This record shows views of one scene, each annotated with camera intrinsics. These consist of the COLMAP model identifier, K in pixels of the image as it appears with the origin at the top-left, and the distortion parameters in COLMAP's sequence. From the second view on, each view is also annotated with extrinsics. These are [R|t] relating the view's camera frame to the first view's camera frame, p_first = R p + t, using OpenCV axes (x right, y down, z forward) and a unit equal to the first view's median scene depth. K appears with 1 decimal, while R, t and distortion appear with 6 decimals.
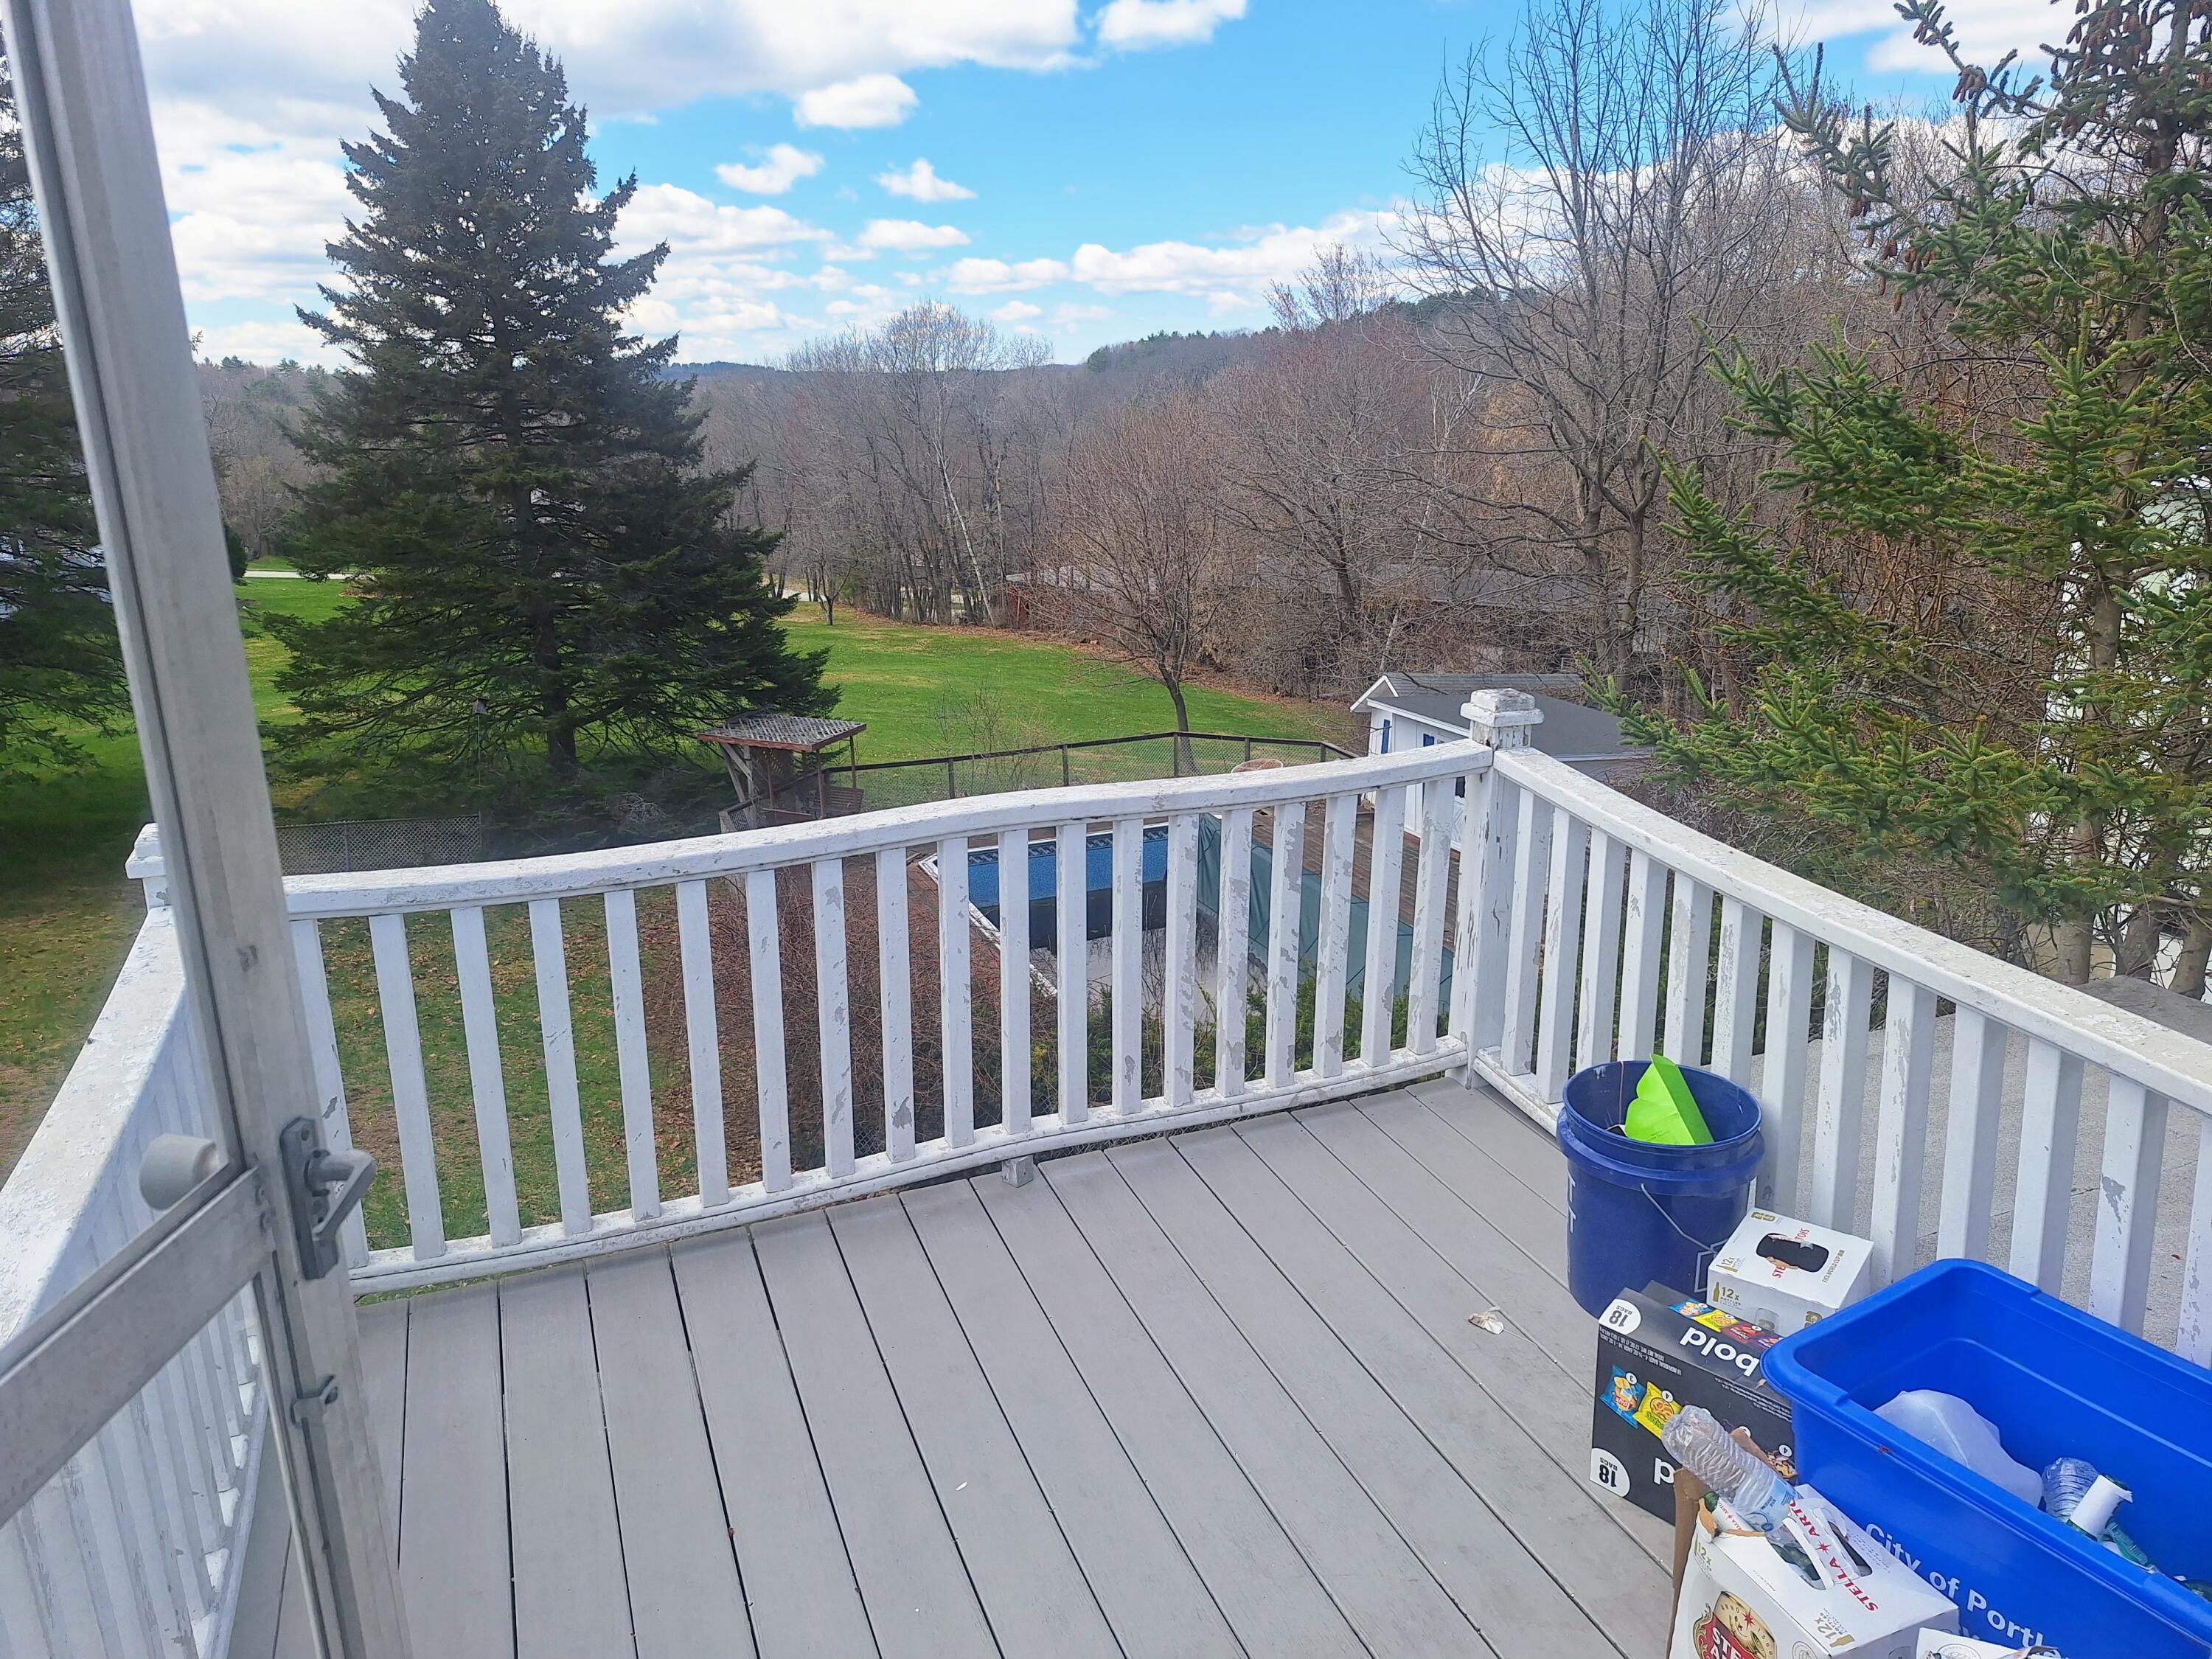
lens RADIAL K [[1535.3, 0, 1095.8], [0, 1535.3, 838.6], [0, 0, 1]] dist [0.055141, -0.057765]
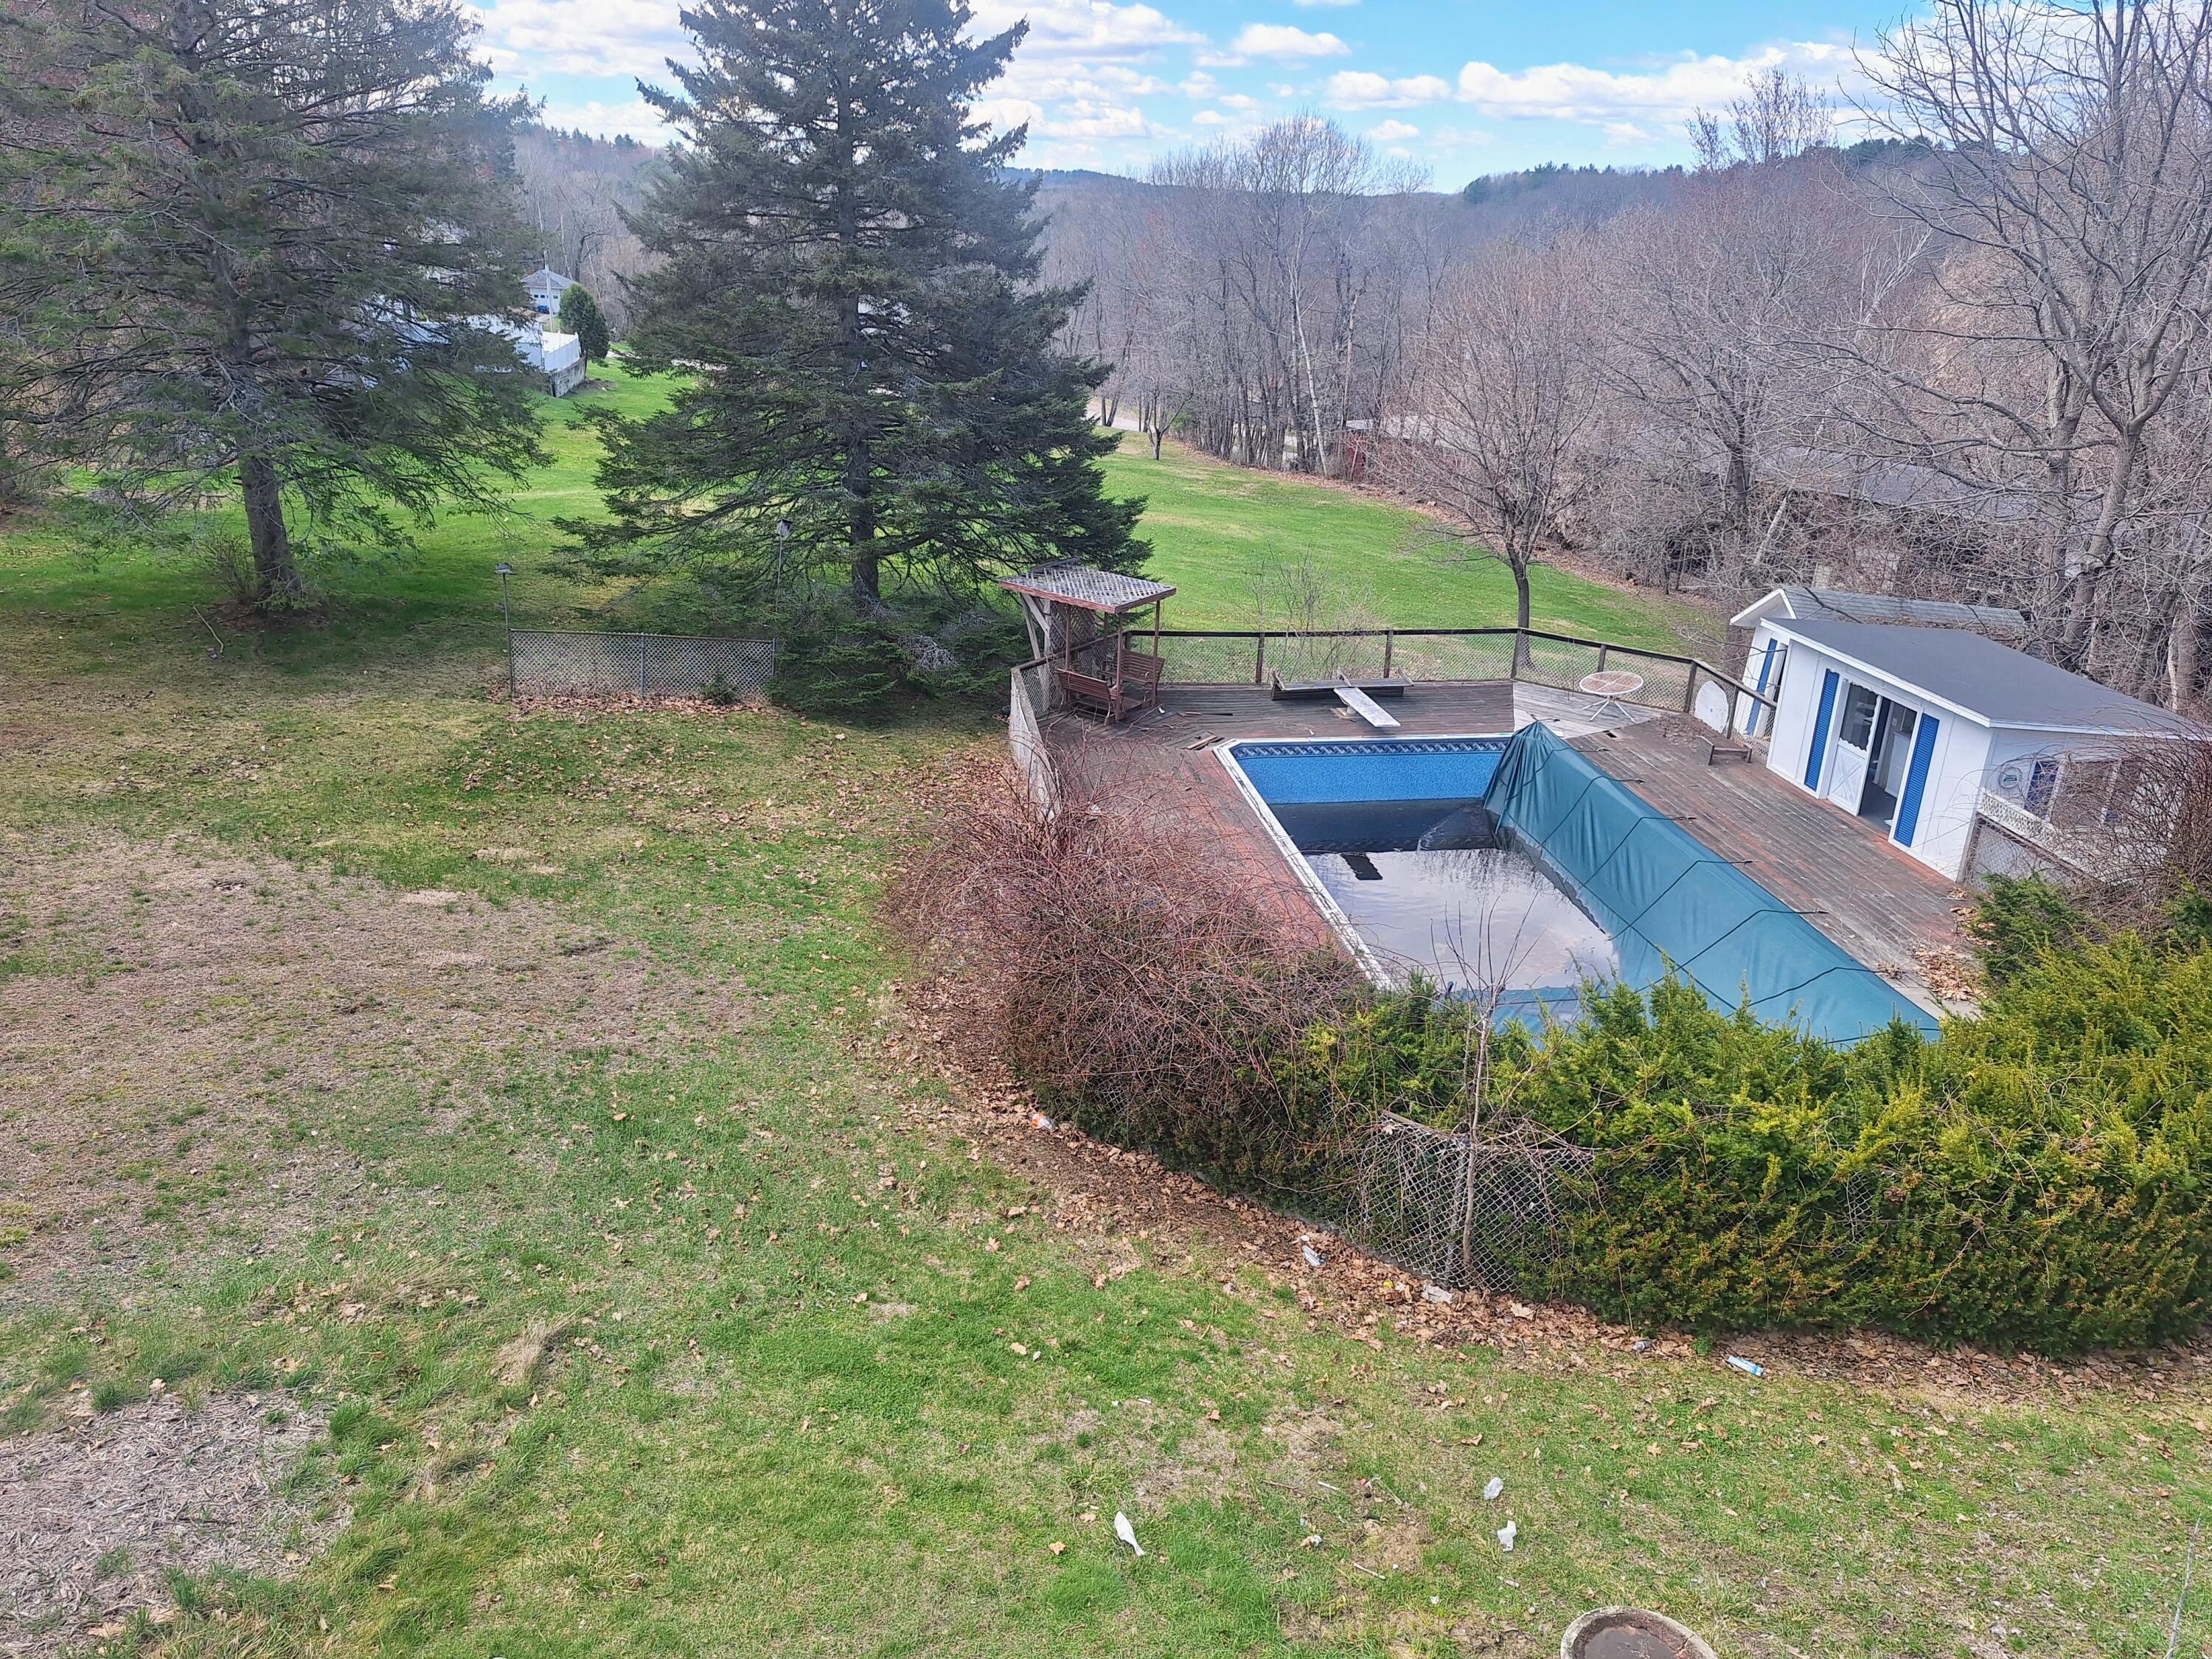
lens RADIAL K [[1535.3, 0, 1121.9], [0, 1535.3, 821.0], [0, 0, 1]] dist [0.055141, -0.057765]
pose [[0.977497, 0.131867, -0.164654, -0.011567], [-0.116215, 0.988038, 0.101361, -0.022246], [0.176050, -0.079945, 0.981129, 0.075109]]
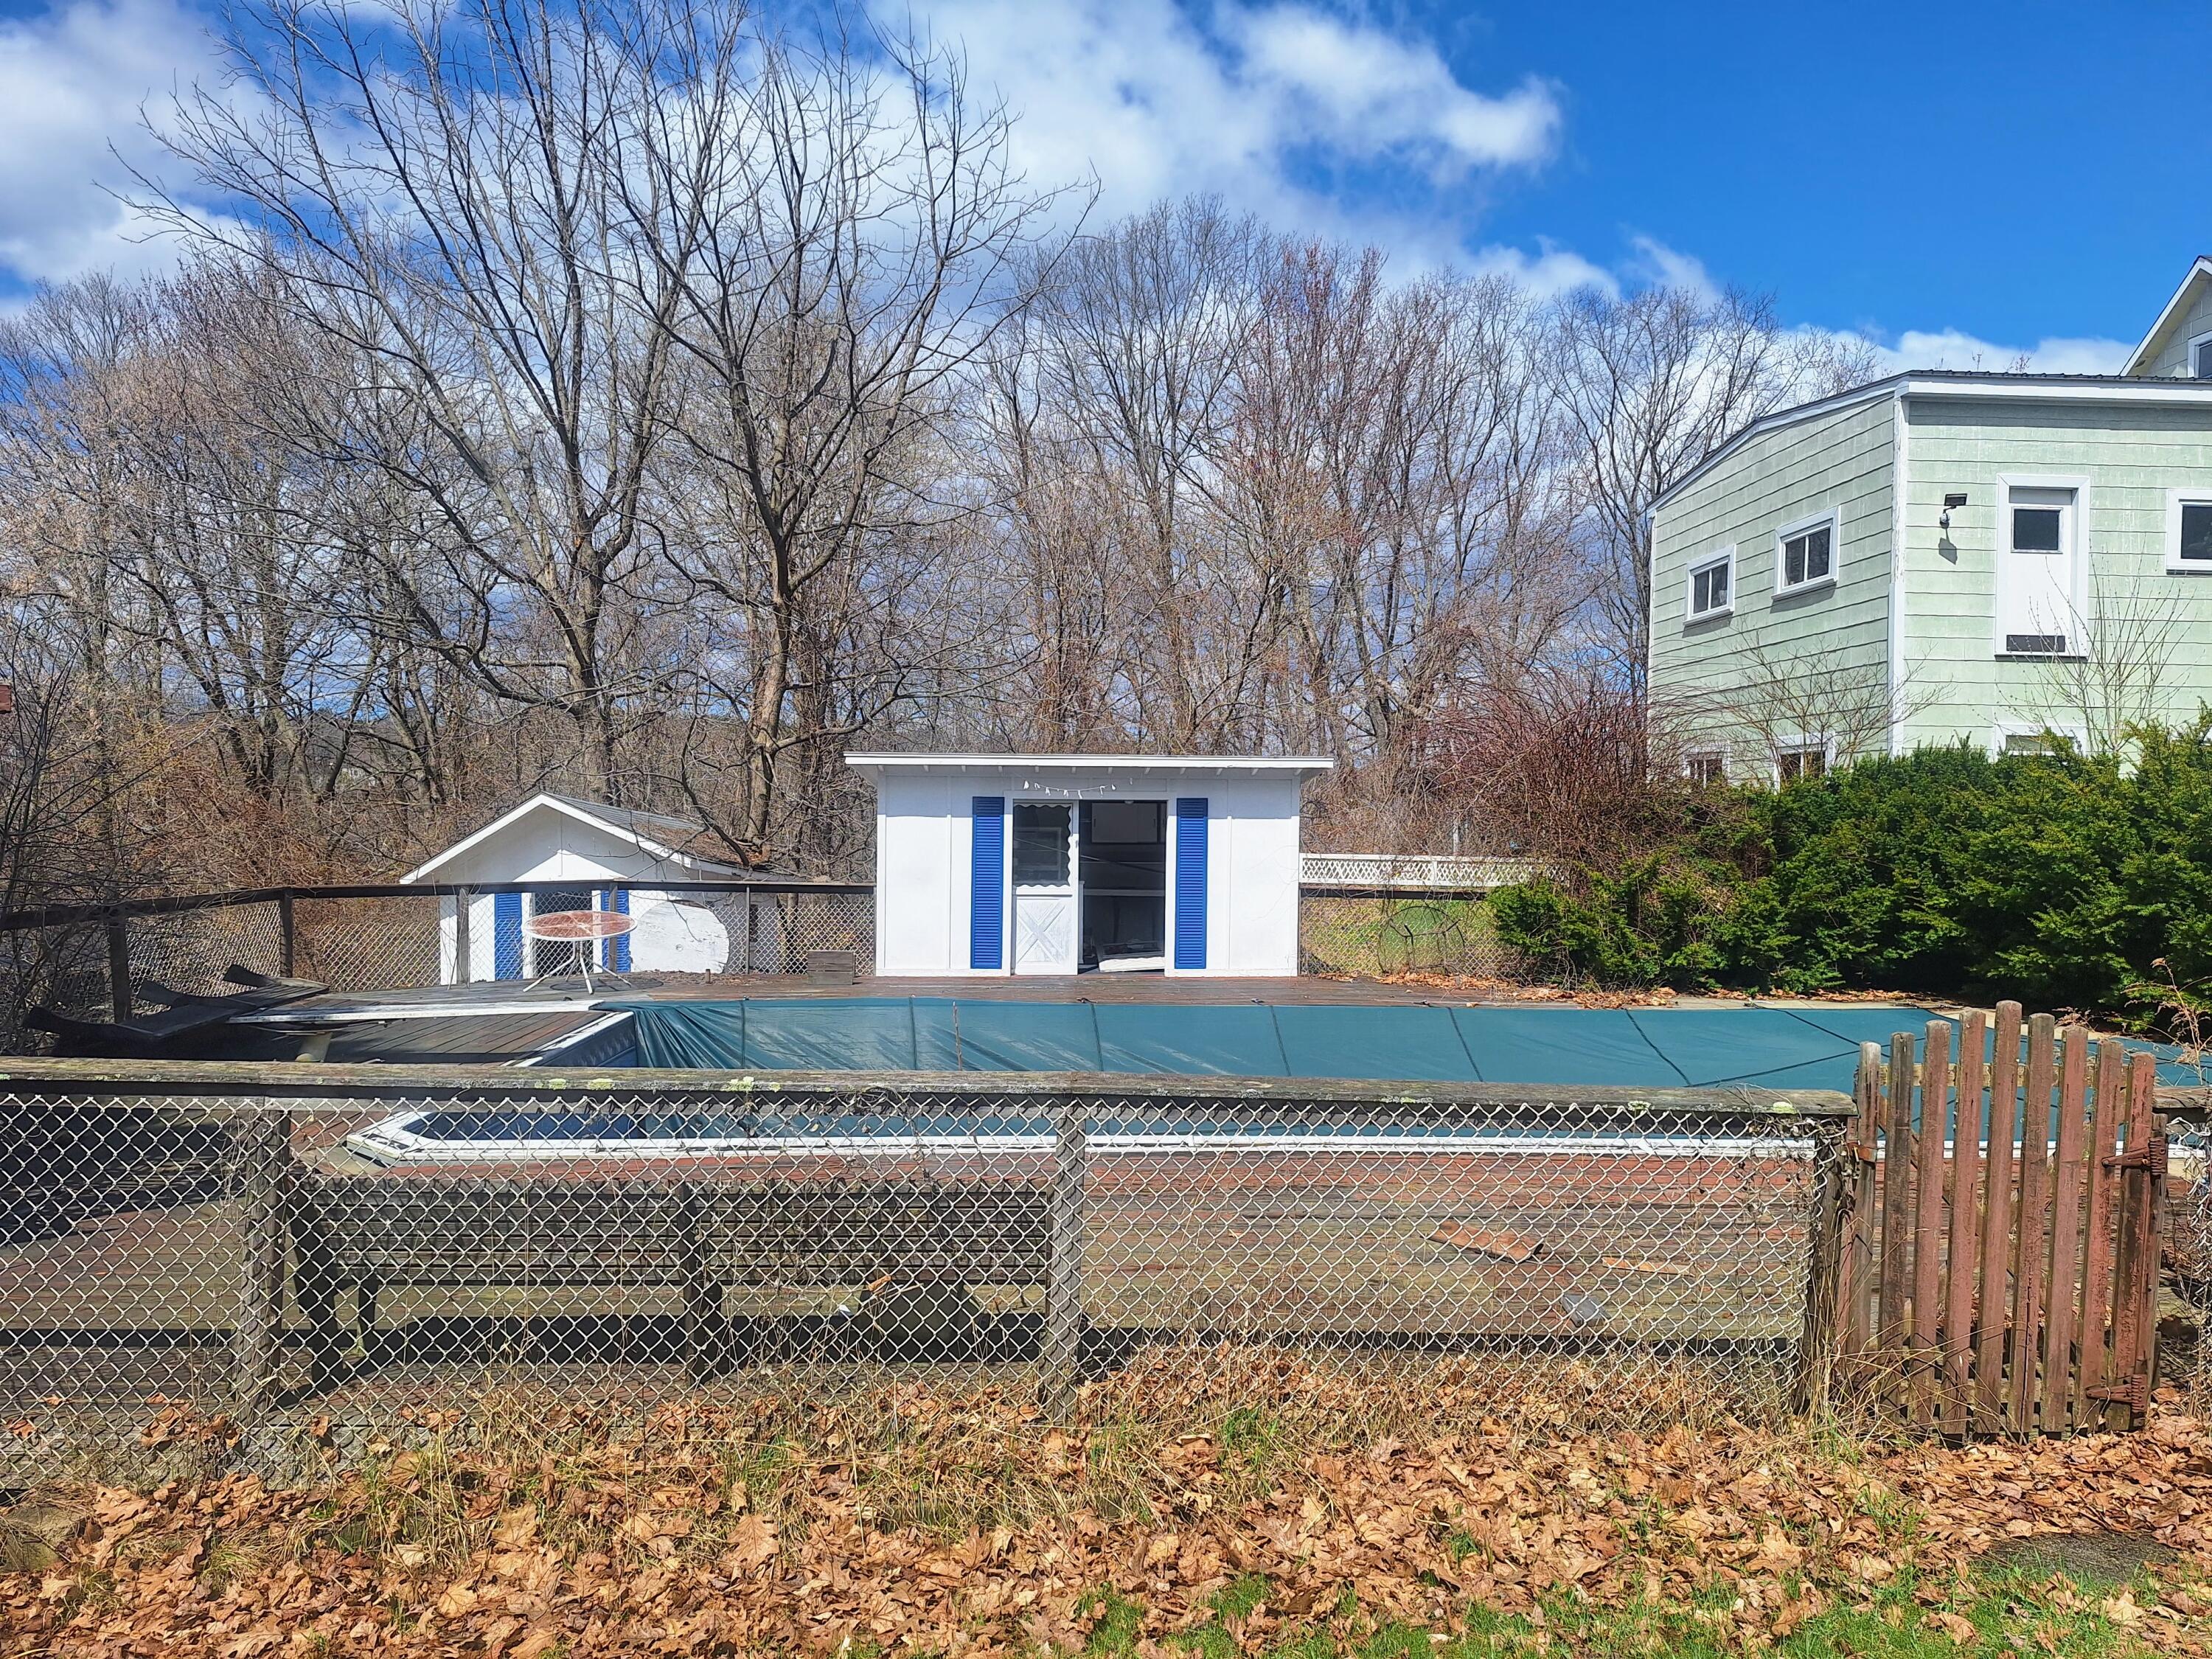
lens RADIAL K [[1535.3, 0, 1118.7], [0, 1535.3, 815.6], [0, 0, 1]] dist [0.055141, -0.057765]
pose [[0.285917, 0.029327, 0.957805, -0.769830], [0.252702, 0.961842, -0.104885, 0.075241], [-0.924334, 0.272028, 0.267597, 1.619745]]
